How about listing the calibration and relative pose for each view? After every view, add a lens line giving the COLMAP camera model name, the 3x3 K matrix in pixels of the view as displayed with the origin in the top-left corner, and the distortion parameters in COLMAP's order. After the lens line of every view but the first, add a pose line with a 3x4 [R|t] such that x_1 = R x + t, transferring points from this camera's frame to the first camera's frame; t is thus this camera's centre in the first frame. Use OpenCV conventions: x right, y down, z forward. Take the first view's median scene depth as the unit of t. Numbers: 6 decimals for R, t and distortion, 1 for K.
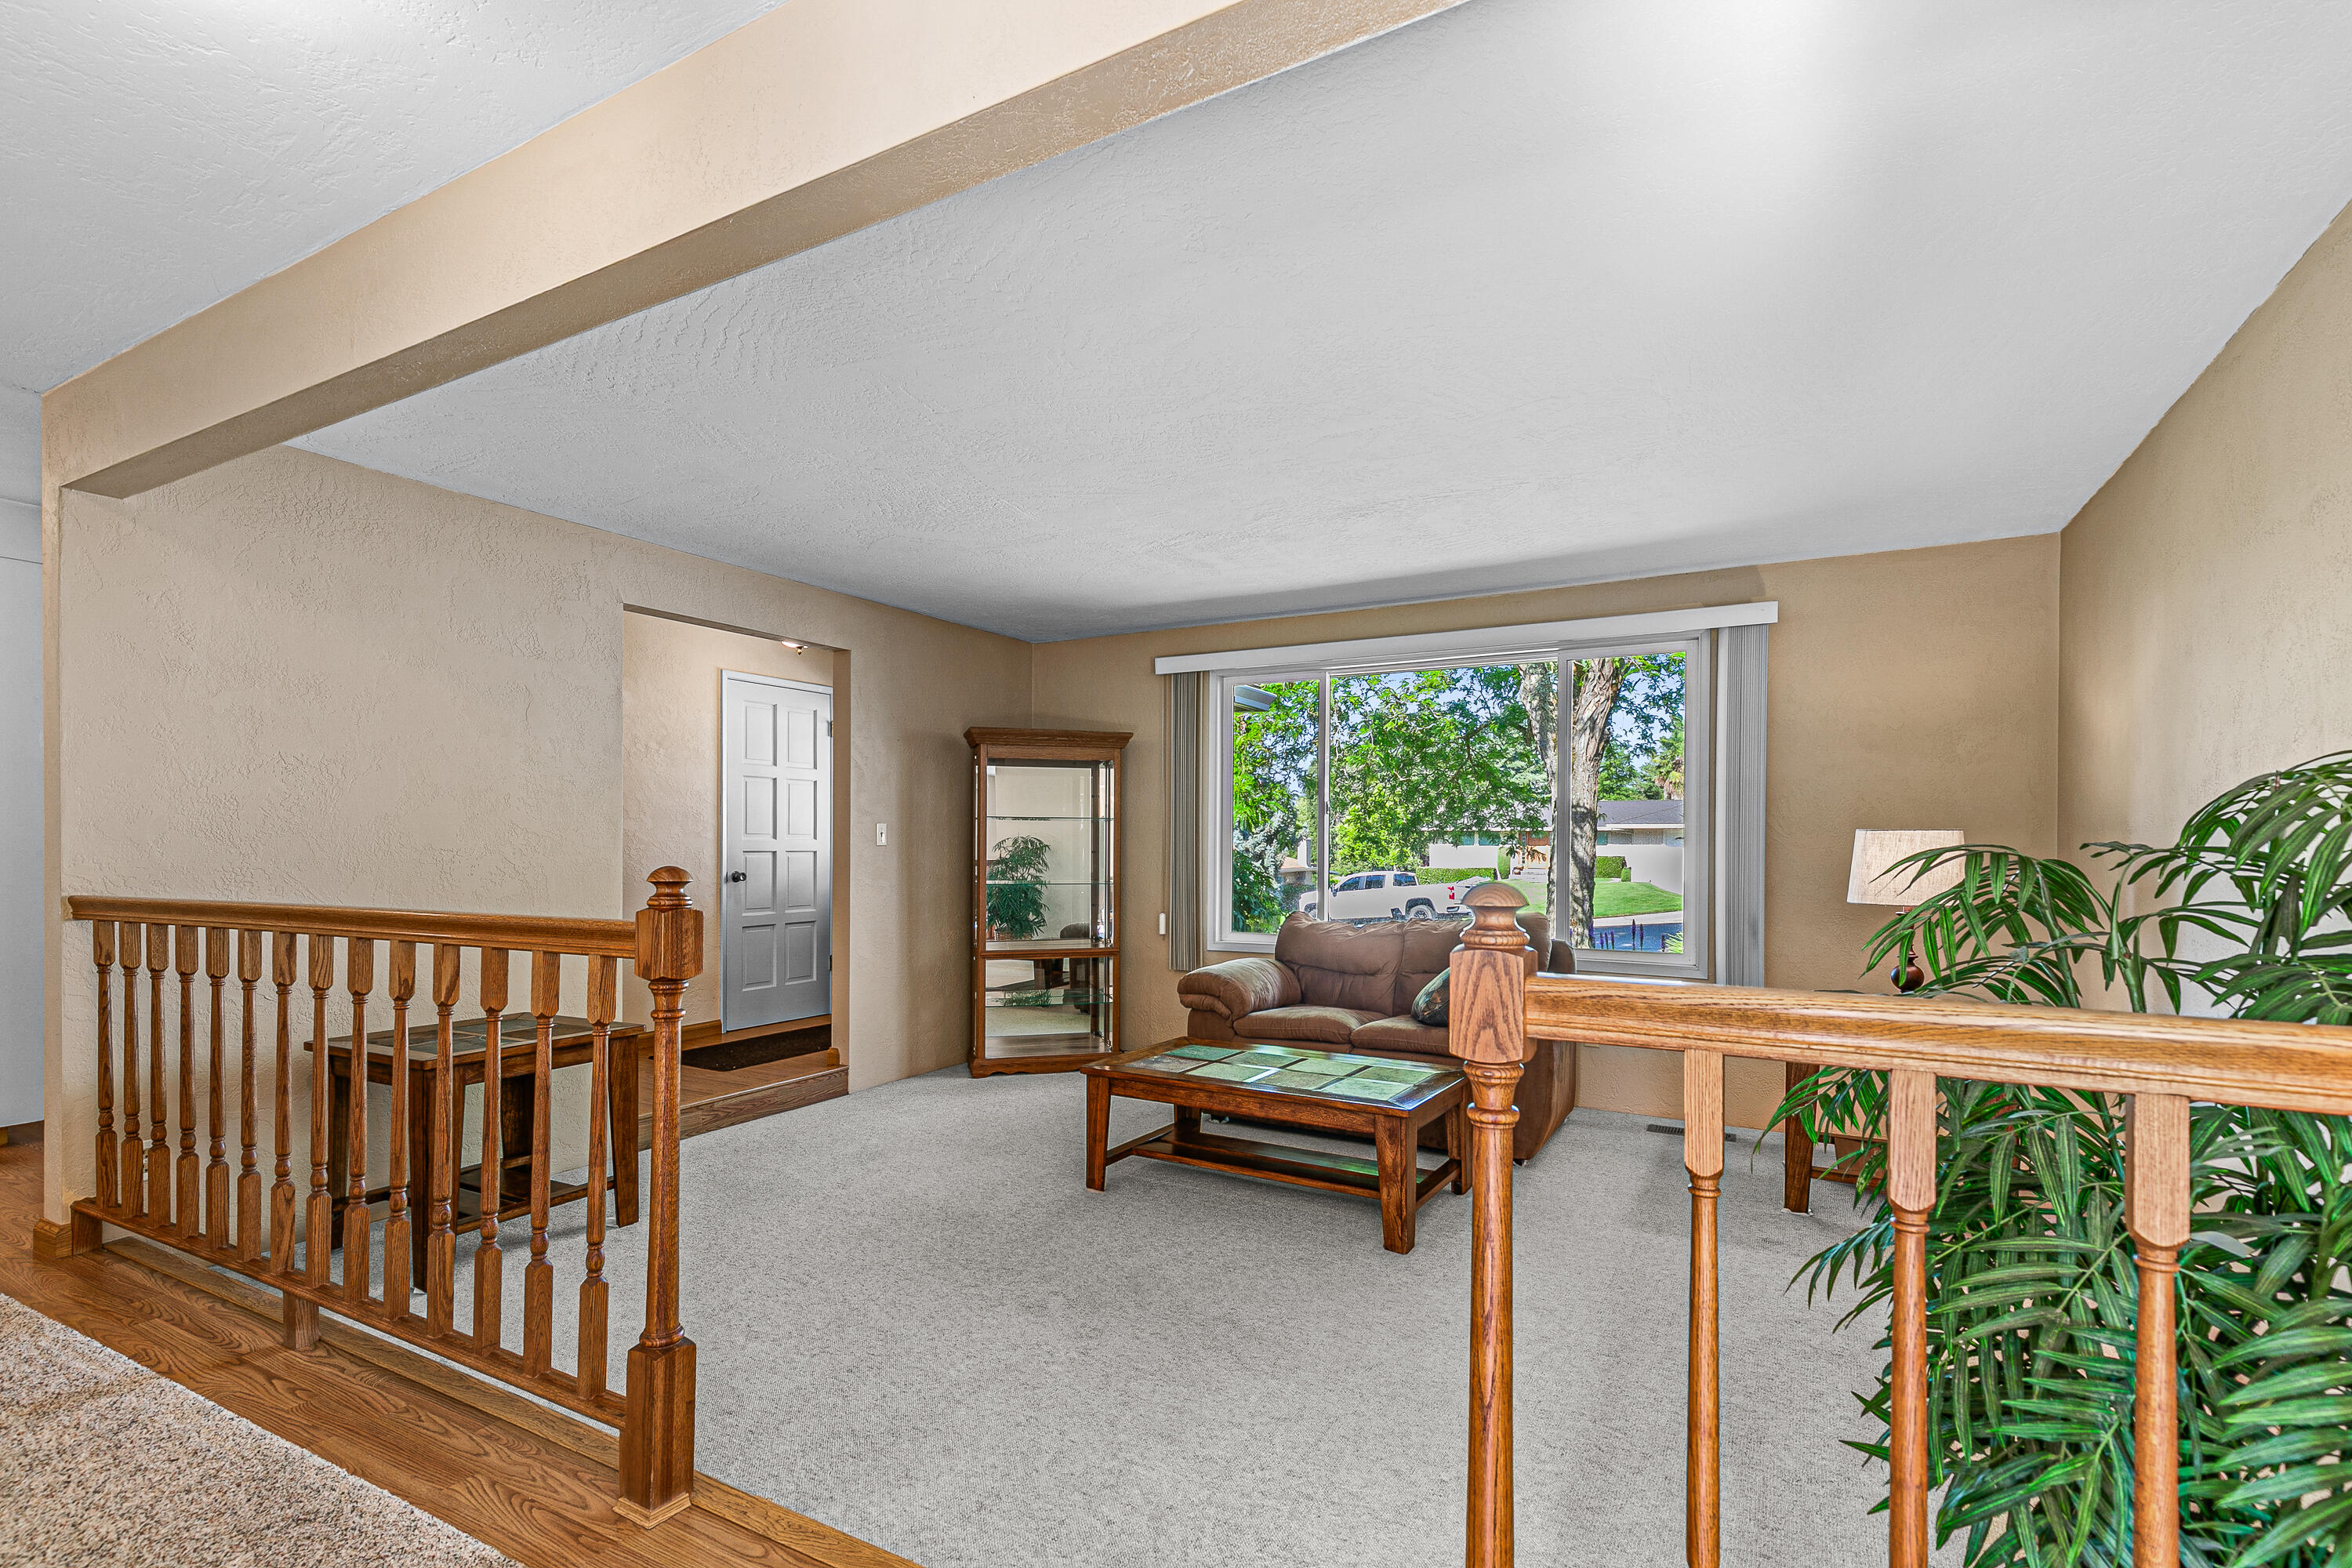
lens RADIAL K [[1105.2, 0, 1163.5], [0, 1105.2, 846.2], [0, 0, 1]] dist [0.004151, -0.000447]
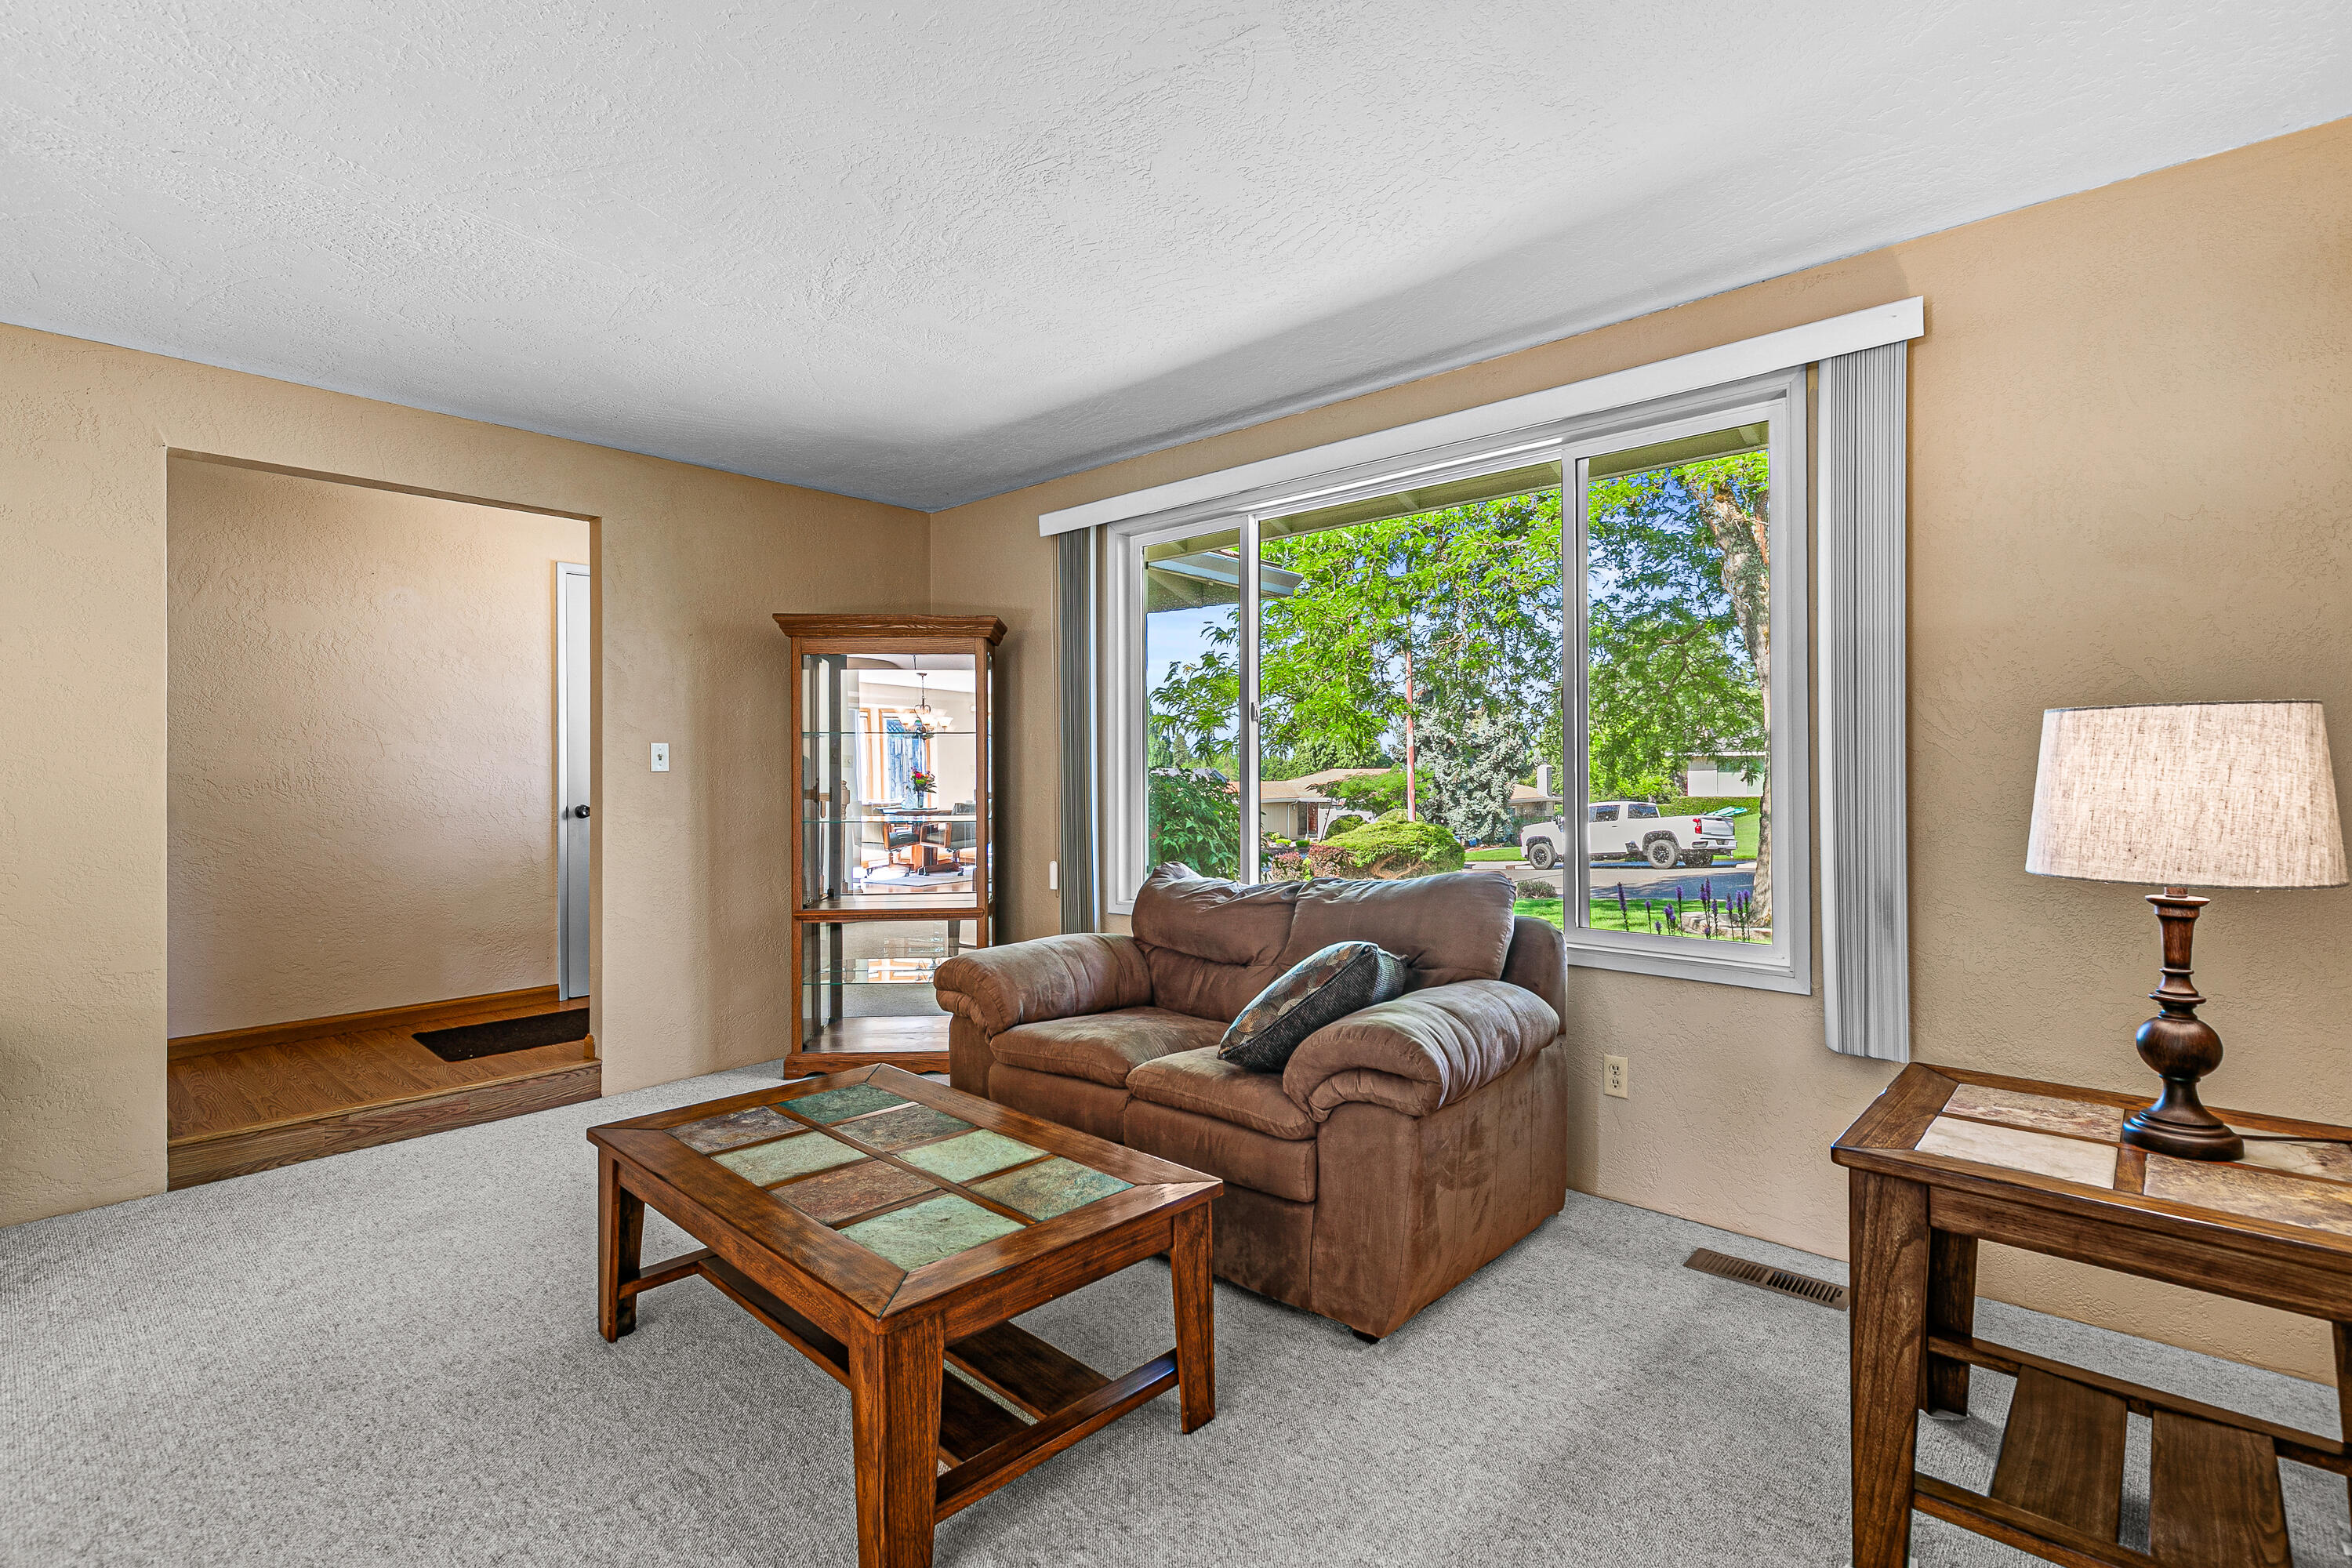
lens RADIAL K [[1095.8, 0, 1178.5], [0, 1095.8, 764.8], [0, 0, 1]] dist [-0.000112, -0.000050]
pose [[0.975665, -0.009975, -0.219039, 0.239946], [0.007513, 0.999899, -0.012070, 0.006070], [0.219137, 0.010130, 0.975642, 0.308607]]
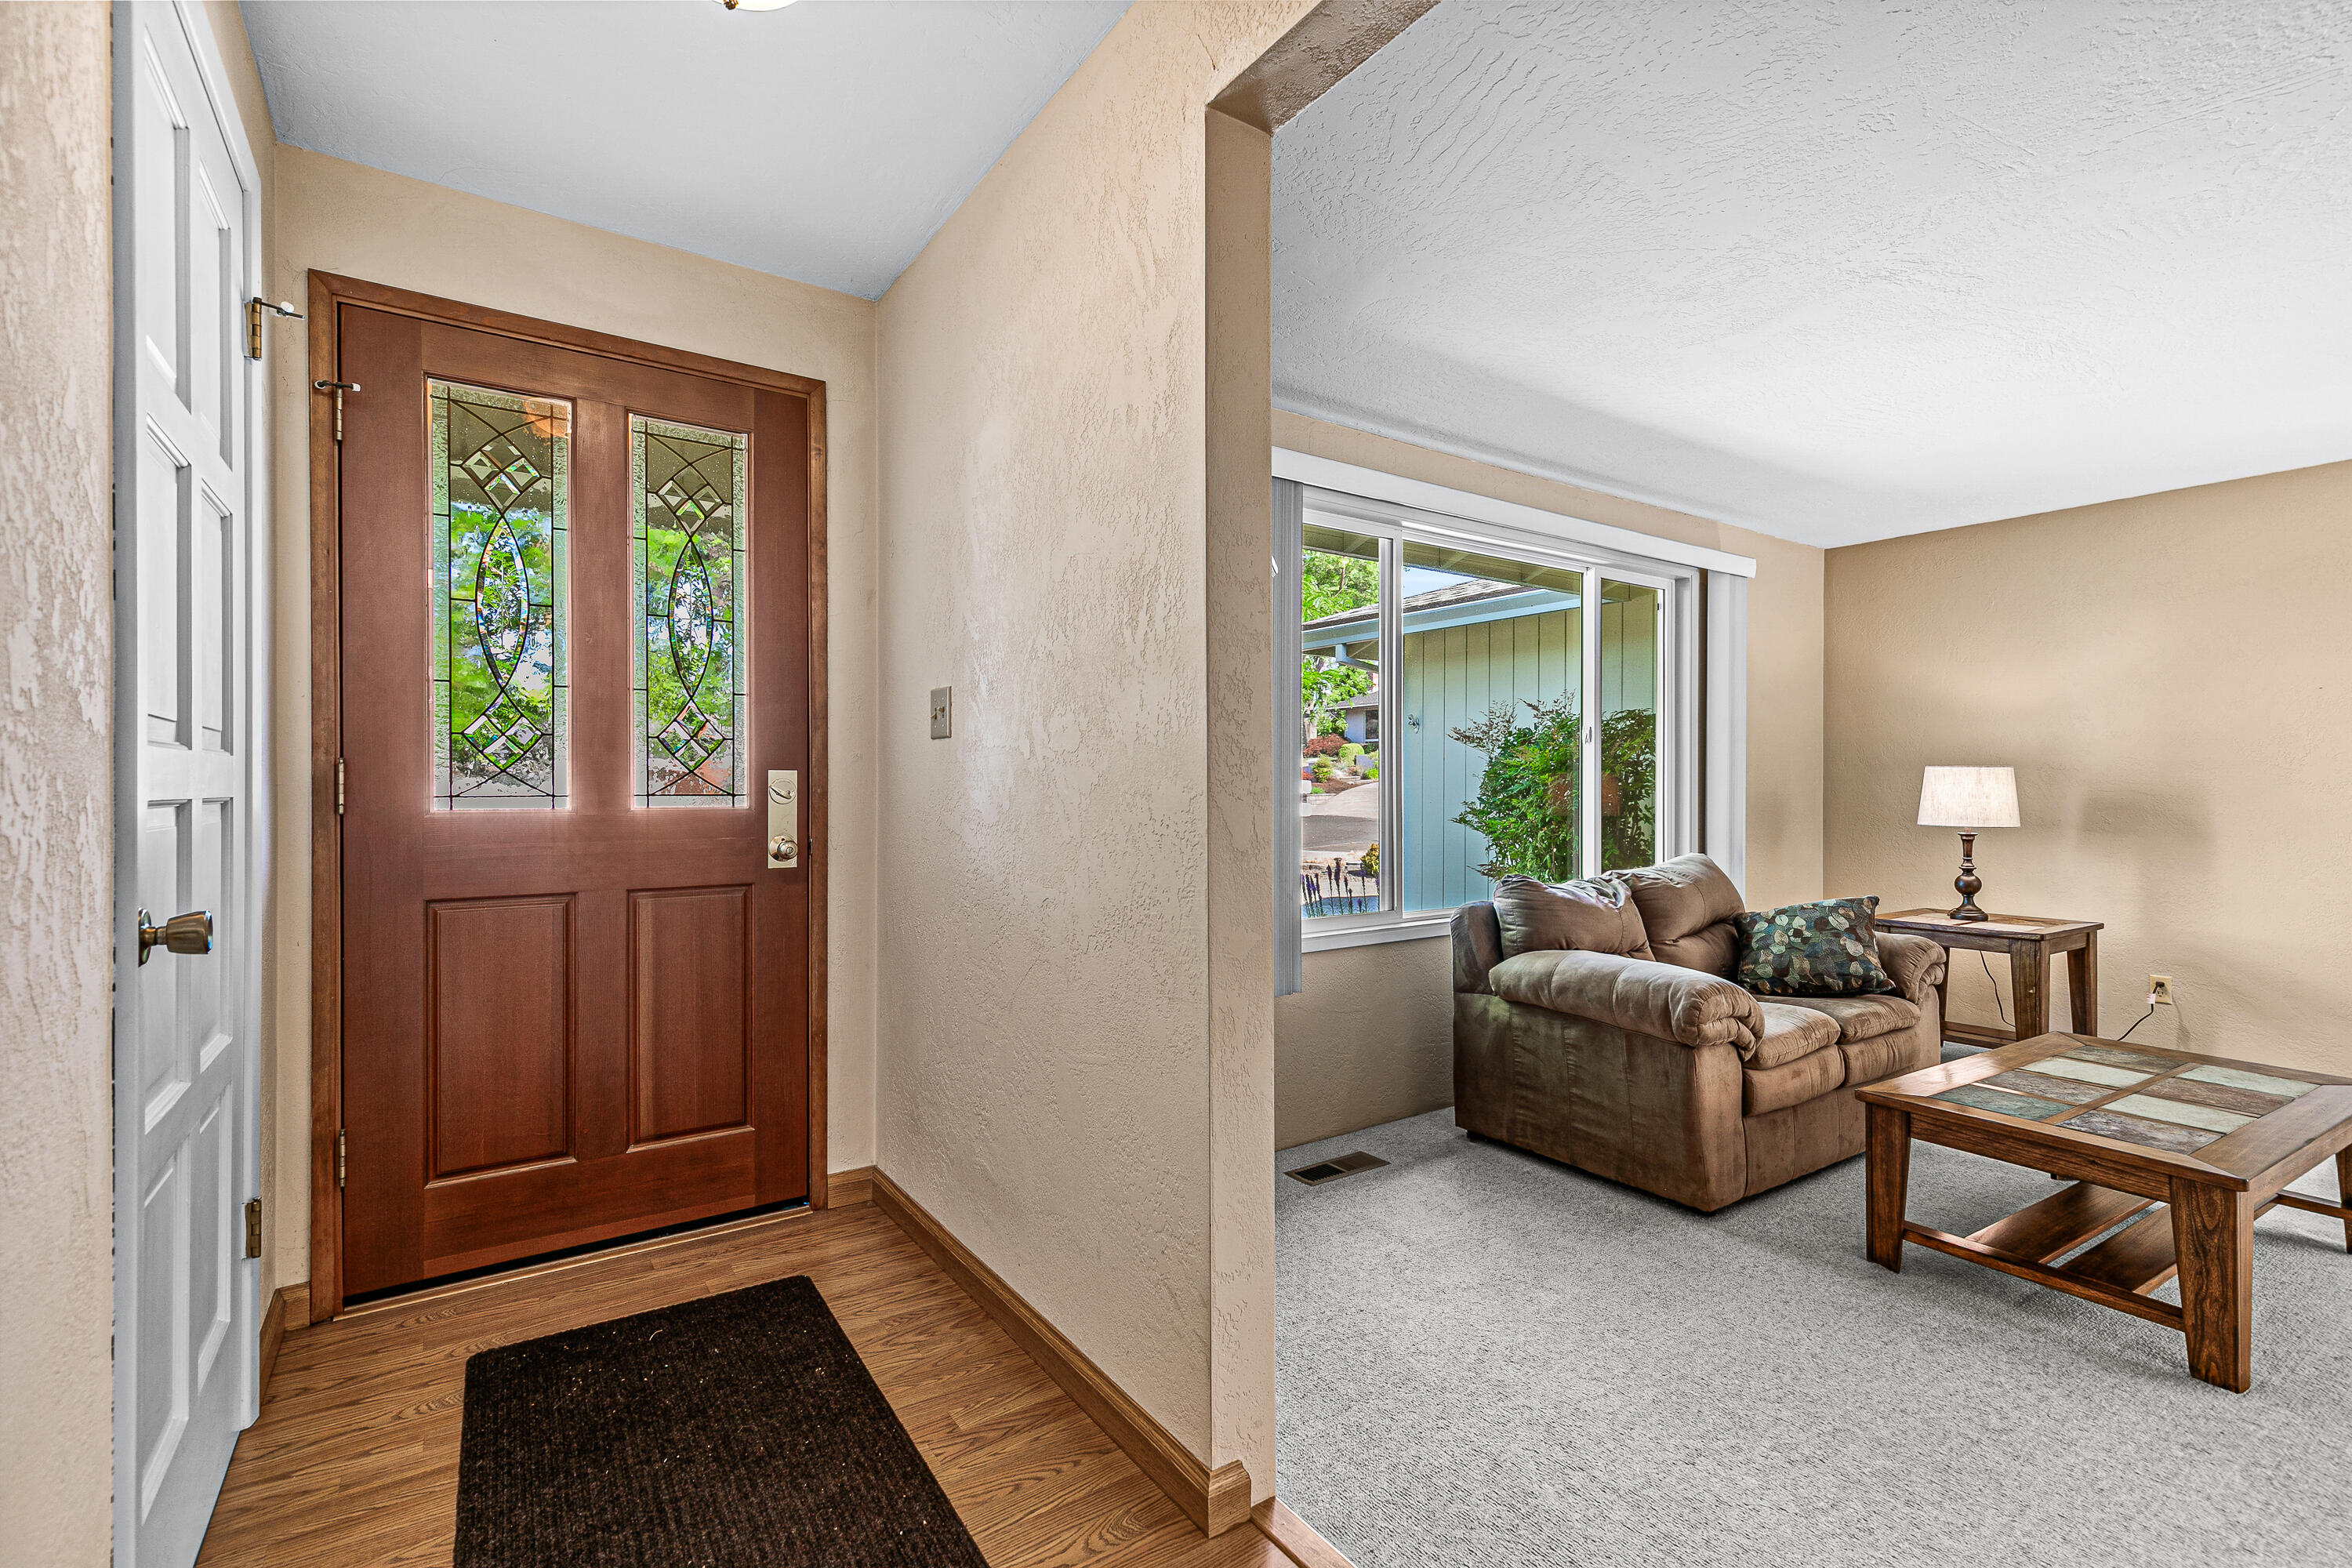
lens RADIAL K [[1061.3, 0, 1191.7], [0, 1061.3, 784.1], [0, 0, 1]] dist [0.008136, -0.000704]
pose [[0.430369, -0.010009, 0.902598, -0.513819], [0.004681, 0.999950, 0.008857, -0.007670], [-0.902641, 0.000413, 0.430394, 0.800456]]
